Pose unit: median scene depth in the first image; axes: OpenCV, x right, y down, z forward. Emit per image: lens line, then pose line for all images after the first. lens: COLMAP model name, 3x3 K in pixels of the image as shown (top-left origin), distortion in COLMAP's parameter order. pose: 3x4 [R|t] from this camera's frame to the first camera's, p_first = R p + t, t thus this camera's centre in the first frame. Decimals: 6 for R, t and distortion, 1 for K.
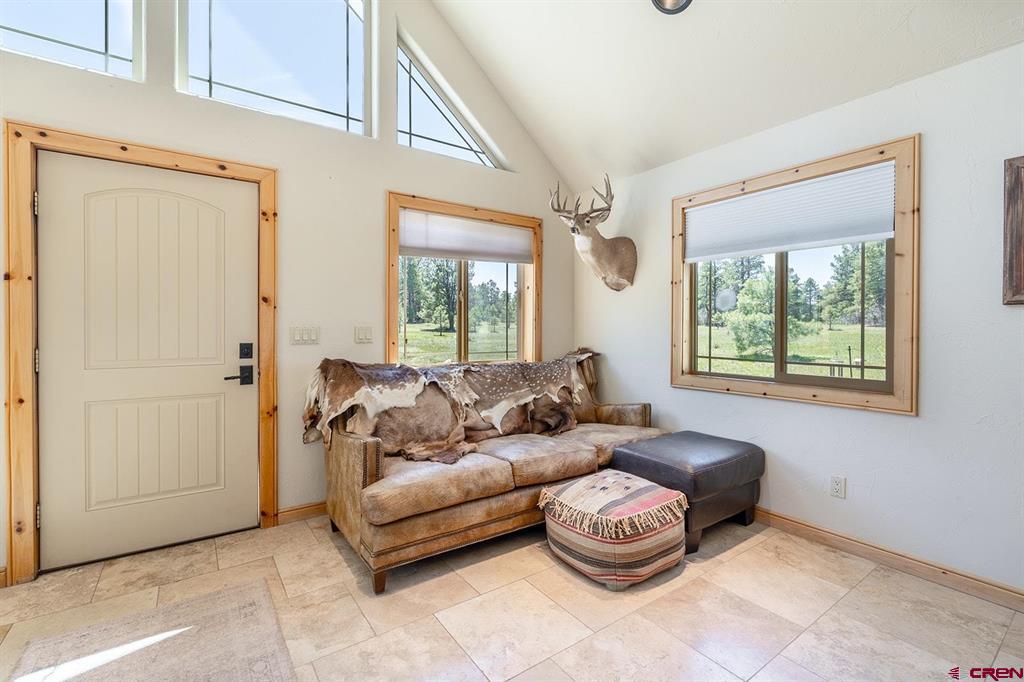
lens RADIAL K [[467.6, 0, 510.2], [0, 467.6, 330.7], [0, 0, 1]] dist [-0.009035, 0.000496]
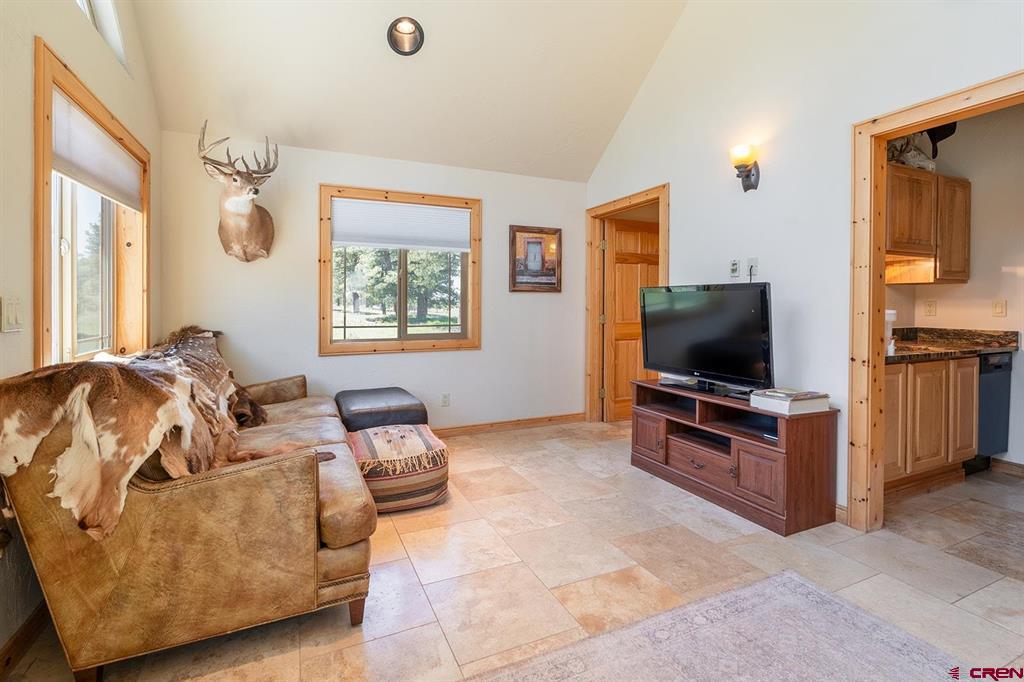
lens RADIAL K [[467.6, 0, 510.4], [0, 467.6, 311.2], [0, 0, 1]] dist [-0.009035, 0.000496]
pose [[0.171730, -0.017280, 0.984992, -0.712338], [0.004909, 0.999849, 0.016685, -0.001098], [-0.985132, 0.001970, 0.171789, 0.405986]]
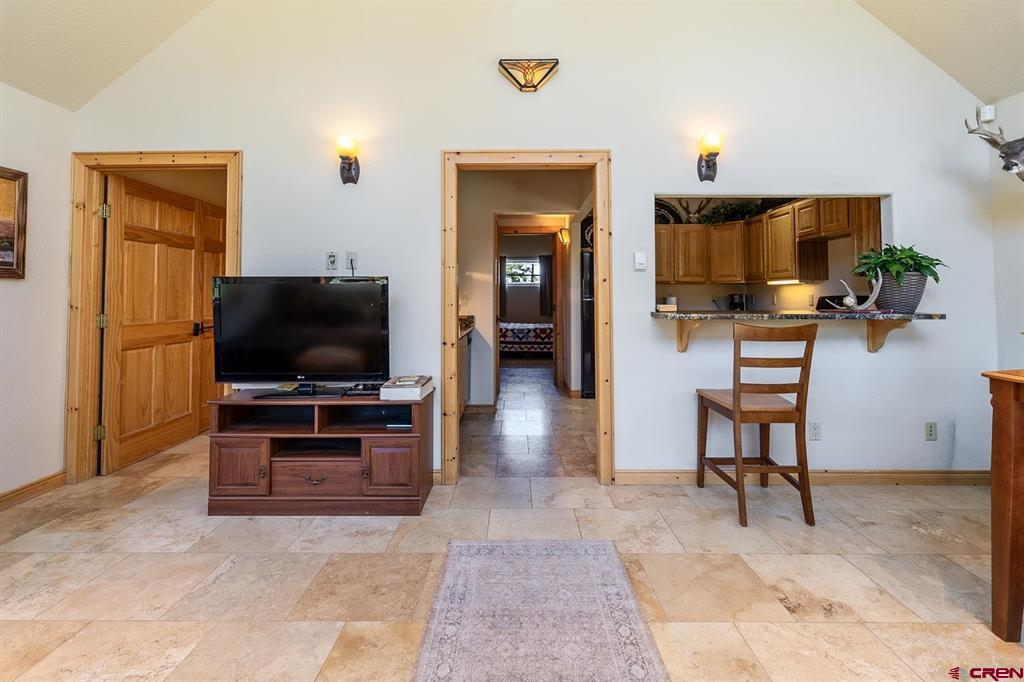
lens RADIAL K [[467.6, 0, 521.6], [0, 467.6, 283.4], [0, 0, 1]] dist [-0.009035, 0.000496]
pose [[-0.825328, 0.016323, 0.564417, -0.488280], [0.003587, 0.999713, -0.023666, -0.003108], [-0.564642, -0.017507, -0.825150, 0.697215]]
